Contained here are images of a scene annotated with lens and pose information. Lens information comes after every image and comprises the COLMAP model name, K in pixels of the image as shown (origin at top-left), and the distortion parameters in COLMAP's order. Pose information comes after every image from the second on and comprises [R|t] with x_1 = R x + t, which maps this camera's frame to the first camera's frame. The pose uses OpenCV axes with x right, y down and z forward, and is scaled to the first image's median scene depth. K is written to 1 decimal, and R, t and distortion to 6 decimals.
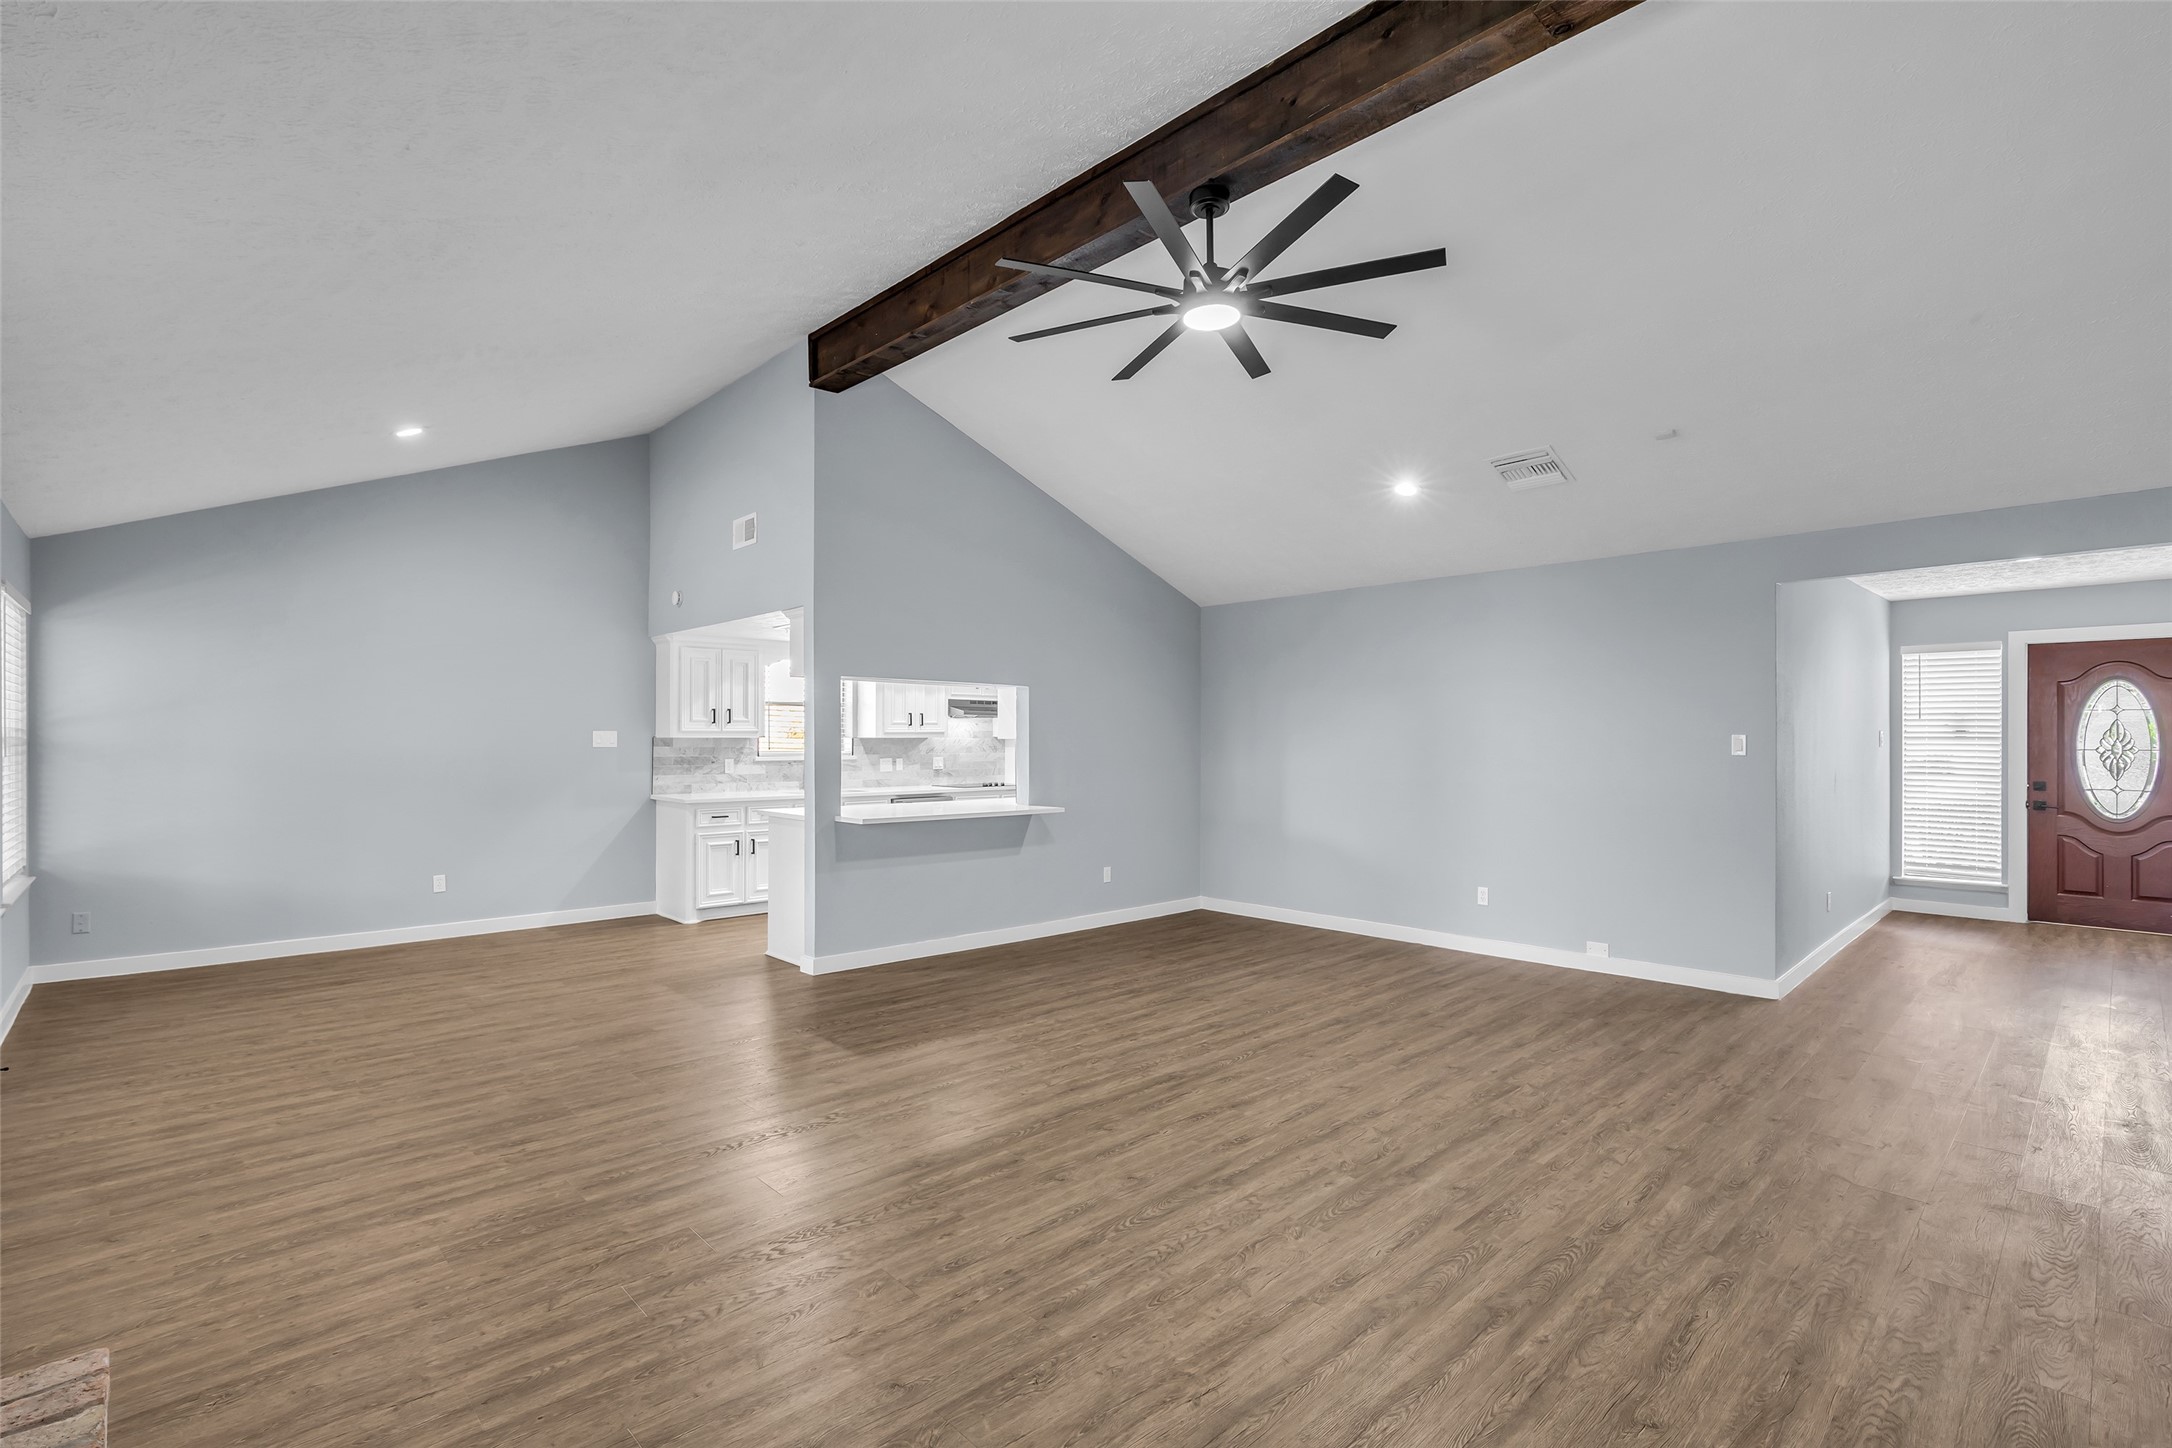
lens RADIAL K [[998.7, 0, 1083.9], [0, 998.7, 723.6], [0, 0, 1]] dist [-0.018649, 0.005793]
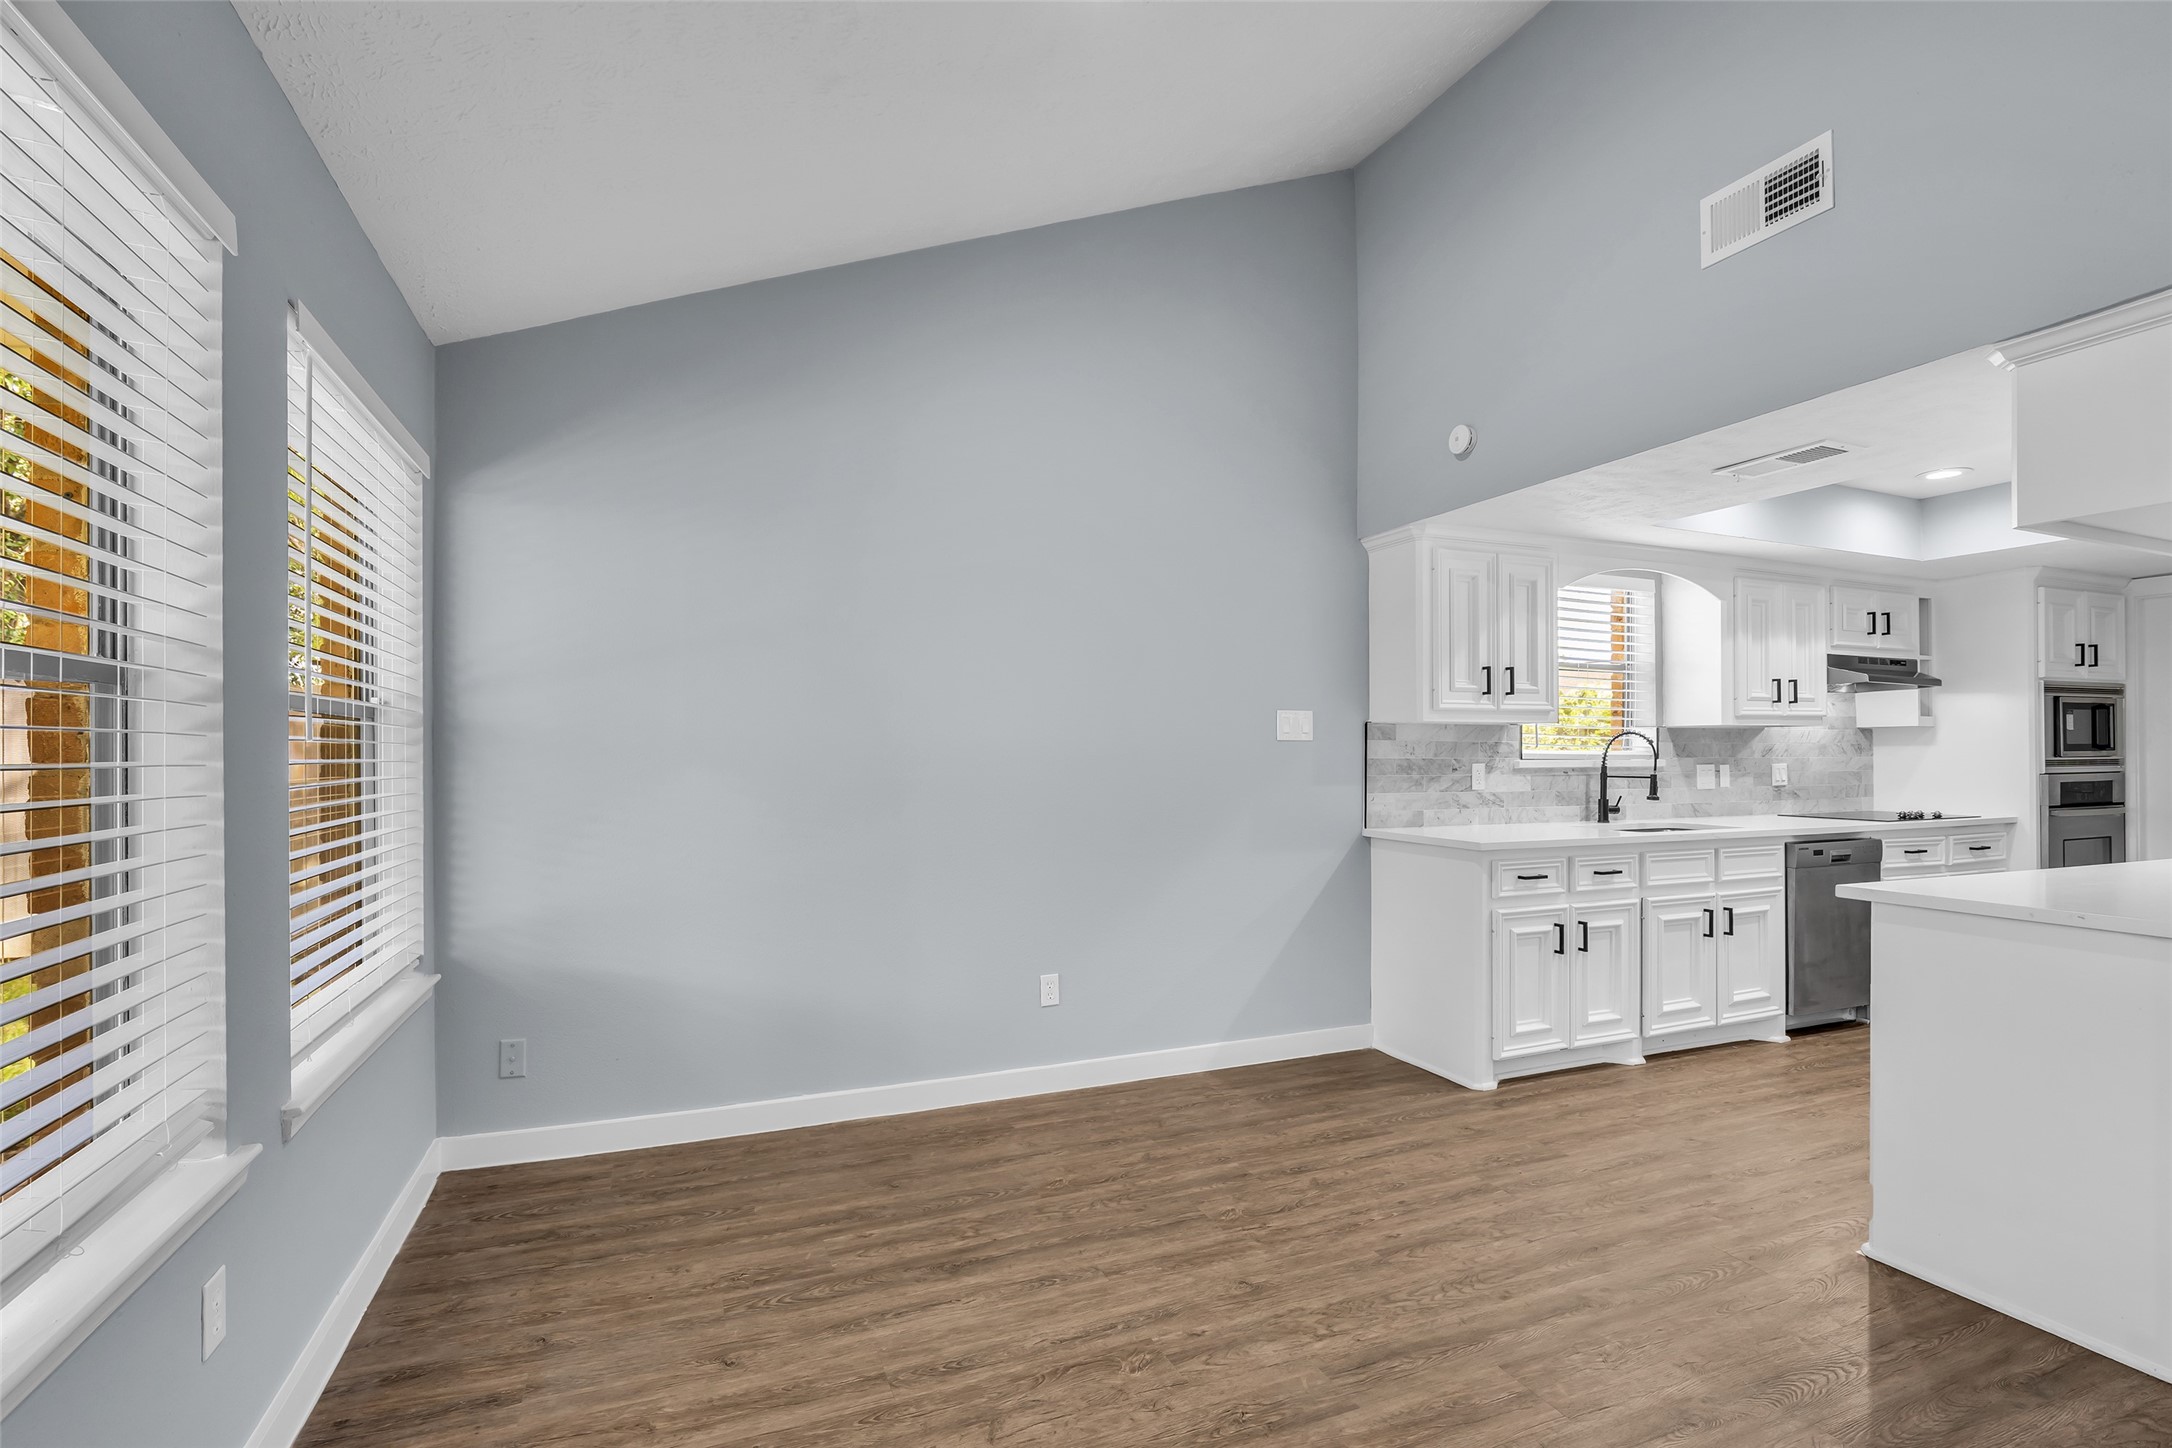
lens RADIAL K [[1009.1, 0, 1083.7], [0, 1009.1, 745.8], [0, 0, 1]] dist [-0.010579, 0.001050]
pose [[0.937089, -0.004600, -0.349060, -0.564540], [0.007164, 0.999956, 0.006054, 0.032091], [0.349017, -0.008174, 0.937081, 0.631293]]
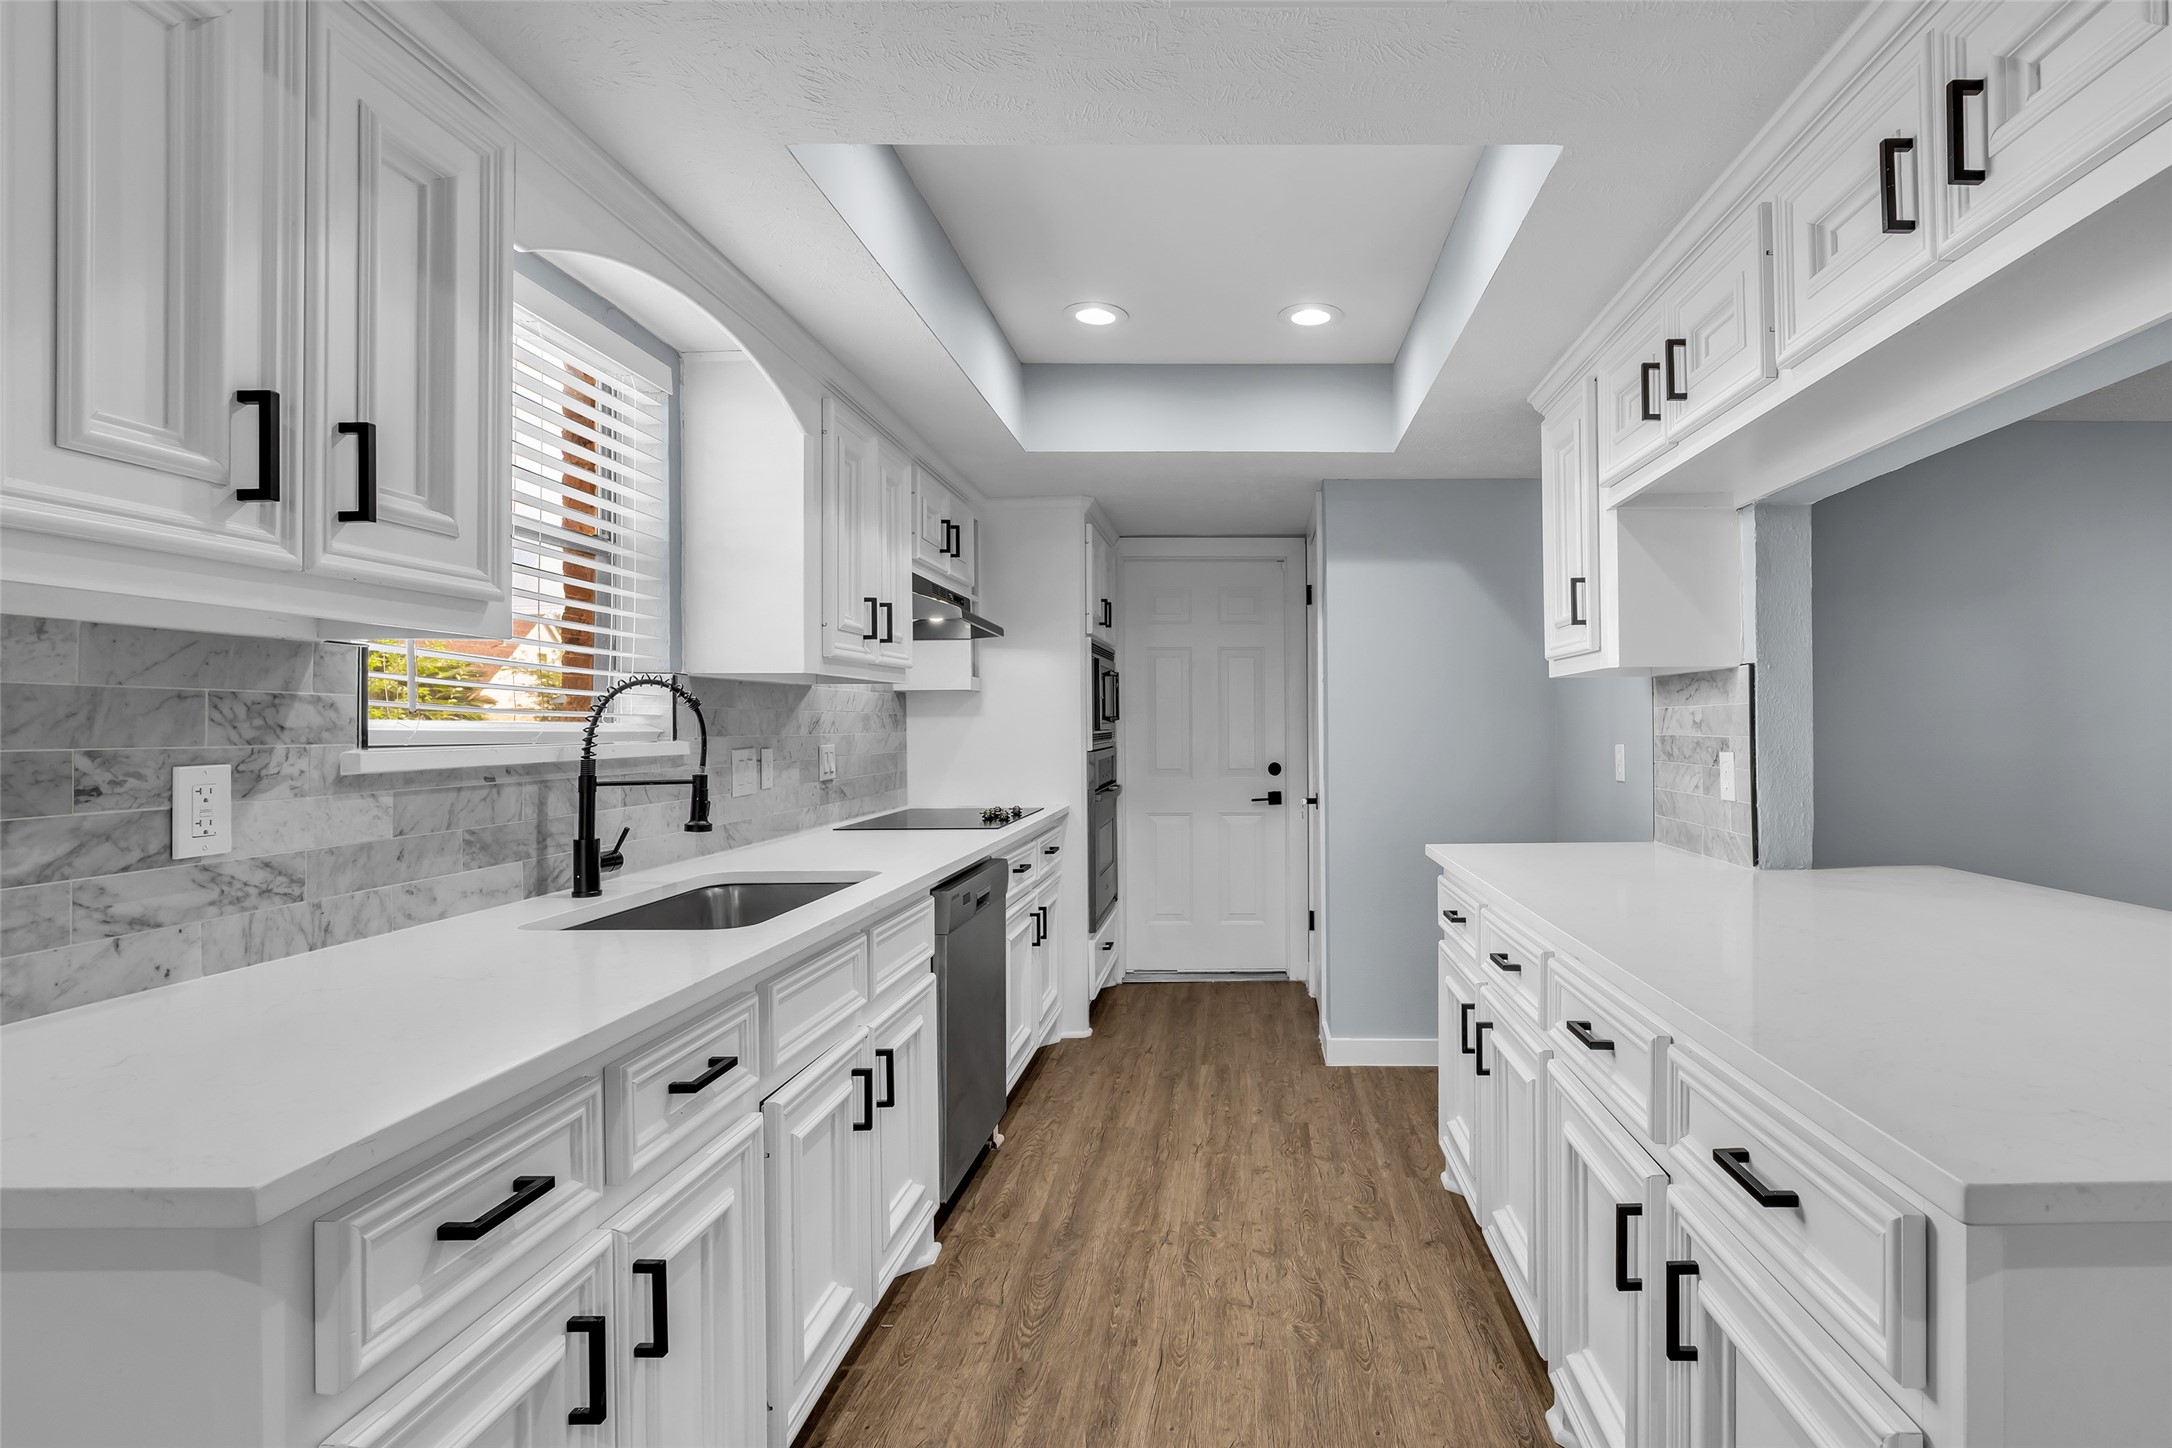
lens RADIAL K [[1057.5, 0, 1257.9], [0, 1057.5, 716.6], [0, 0, 1]] dist [-0.013180, 0.000383]
pose [[0.674278, -0.001202, 0.738476, -0.563563], [-0.001991, 0.999992, 0.003445, 0.041031], [-0.738474, -0.003793, 0.674271, 1.179884]]
